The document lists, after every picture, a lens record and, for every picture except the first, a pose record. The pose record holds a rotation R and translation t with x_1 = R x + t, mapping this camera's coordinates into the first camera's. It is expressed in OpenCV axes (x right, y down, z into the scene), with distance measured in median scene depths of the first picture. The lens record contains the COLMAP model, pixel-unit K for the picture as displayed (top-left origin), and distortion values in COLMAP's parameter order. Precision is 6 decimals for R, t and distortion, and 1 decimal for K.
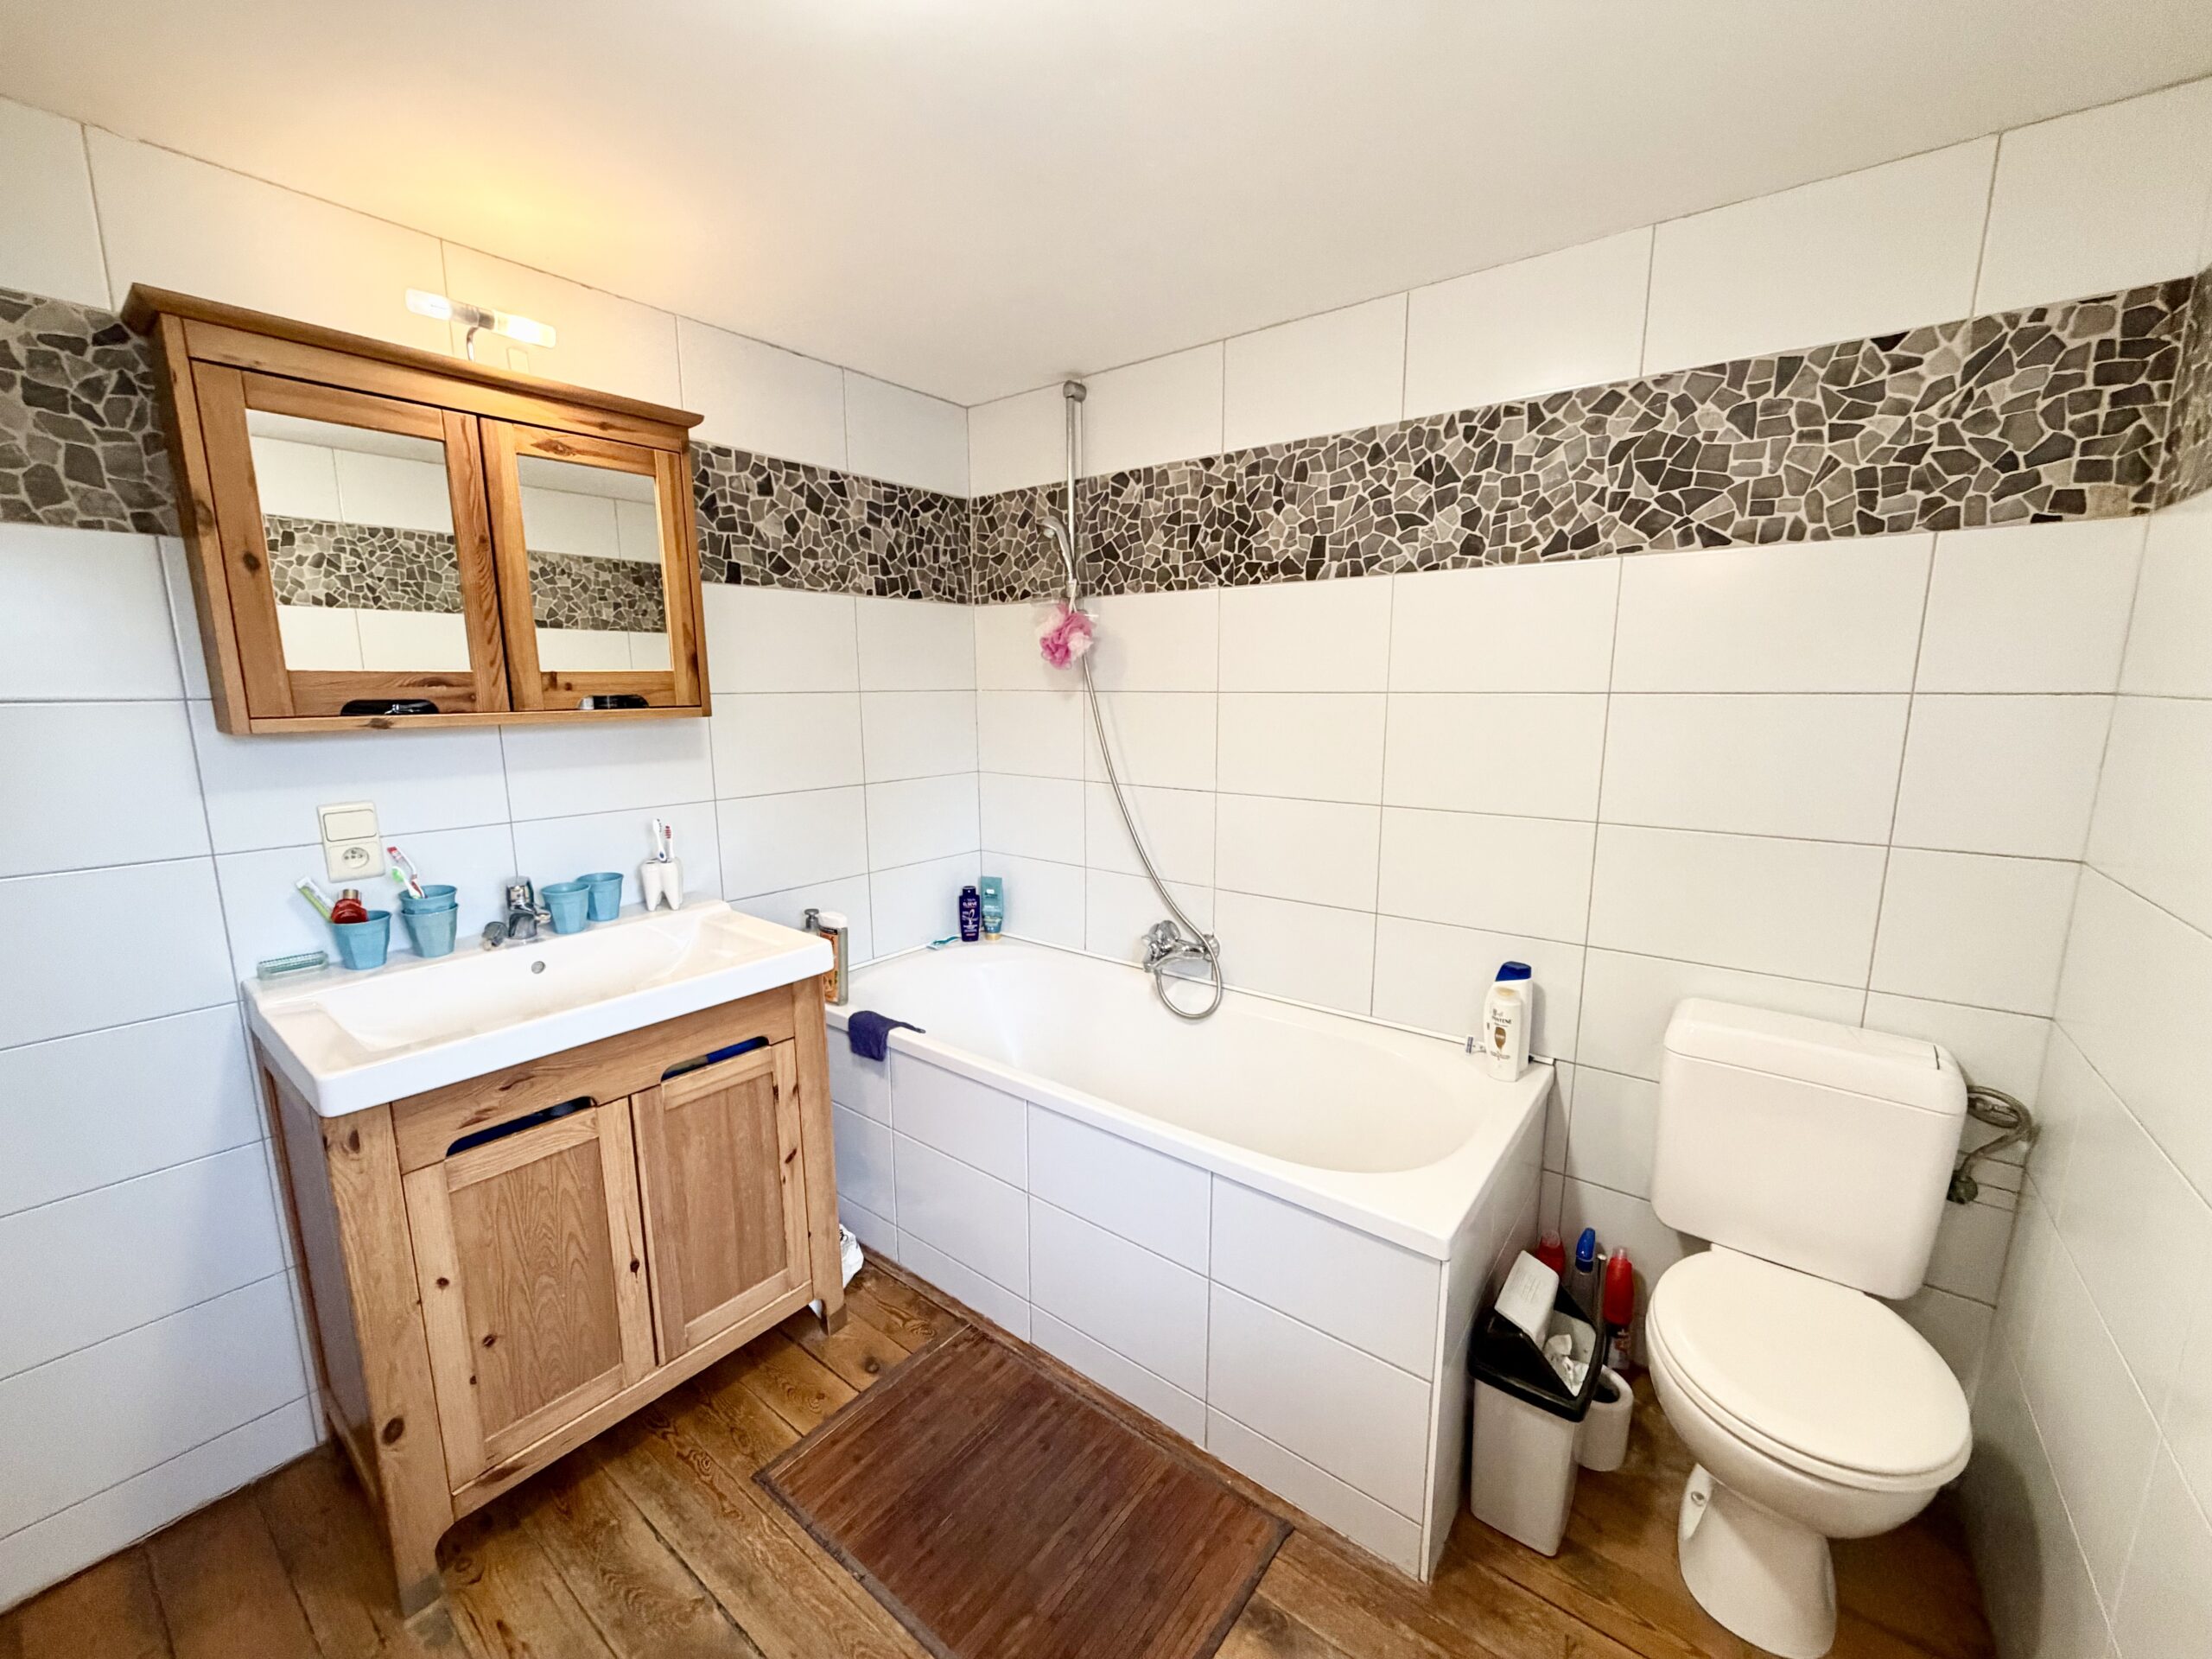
lens RADIAL K [[879.0, 0, 1107.9], [0, 879.0, 840.3], [0, 0, 1]] dist [0.000130, -0.000323]
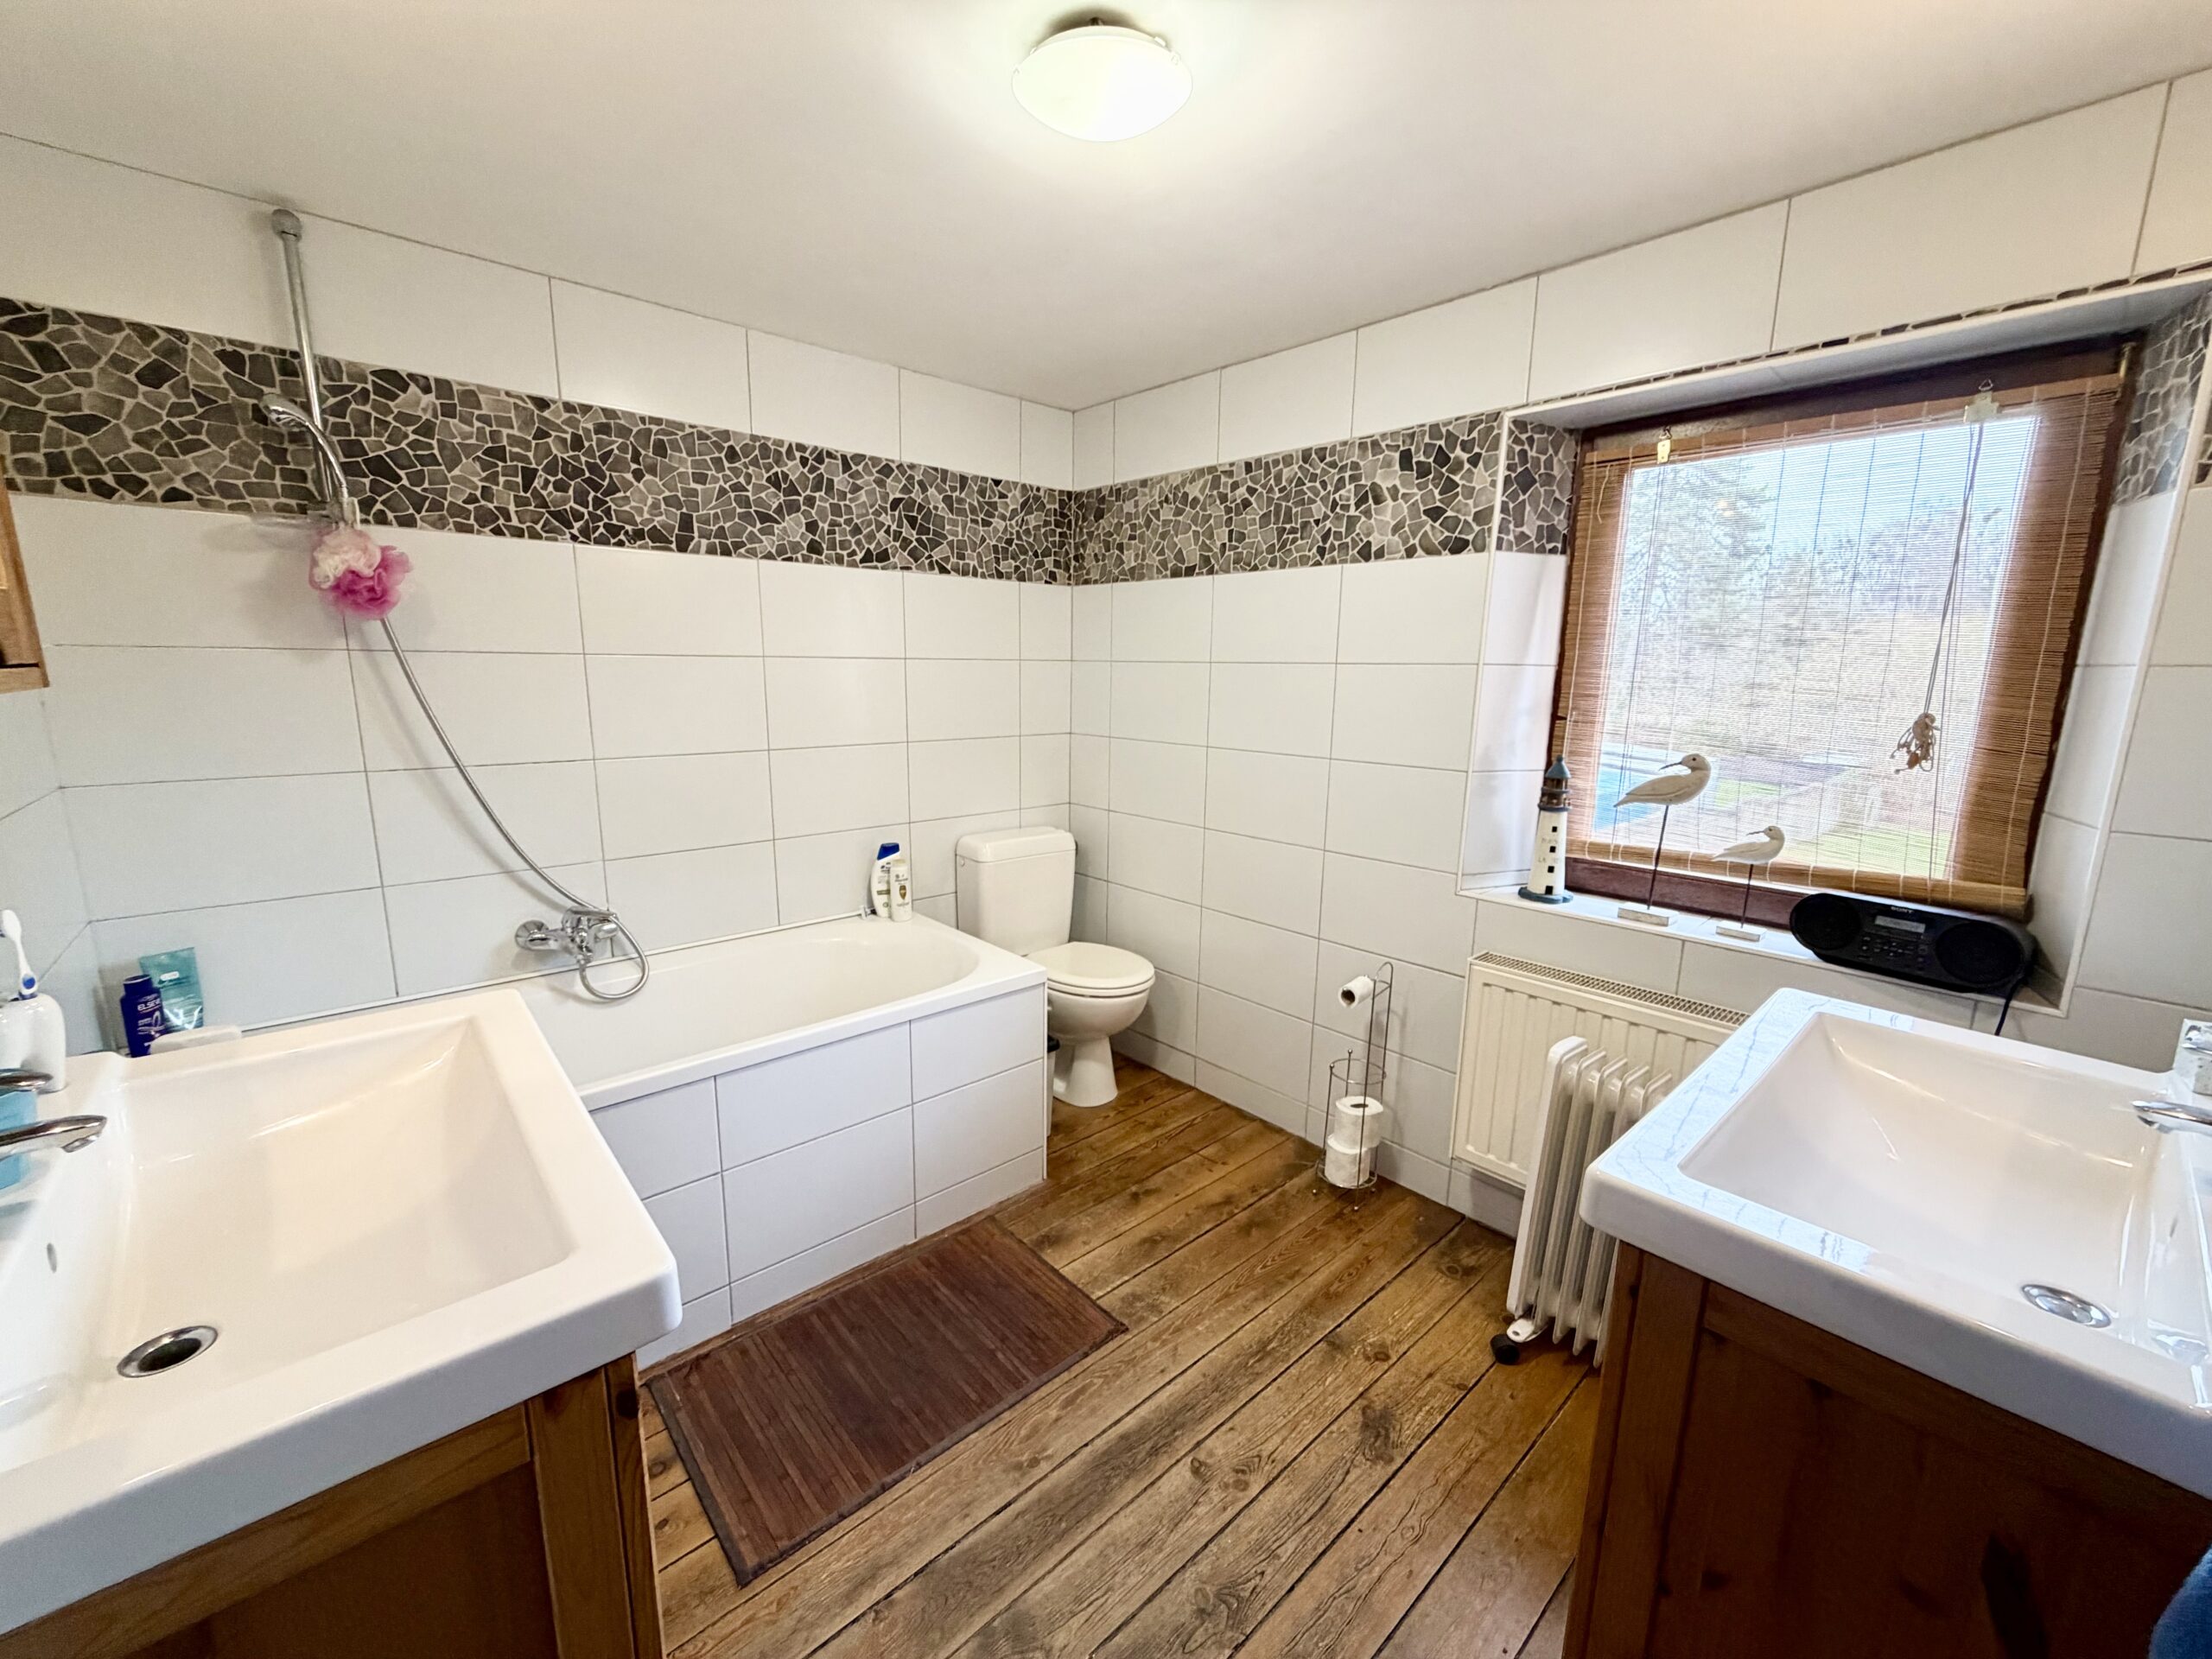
lens RADIAL K [[879.0, 0, 1111.0], [0, 879.0, 826.0], [0, 0, 1]] dist [0.000130, -0.000323]
pose [[0.178444, -0.181409, 0.967082, -0.871983], [0.152204, 0.976116, 0.155019, -0.058332], [-0.972107, 0.119532, 0.201794, 0.336017]]
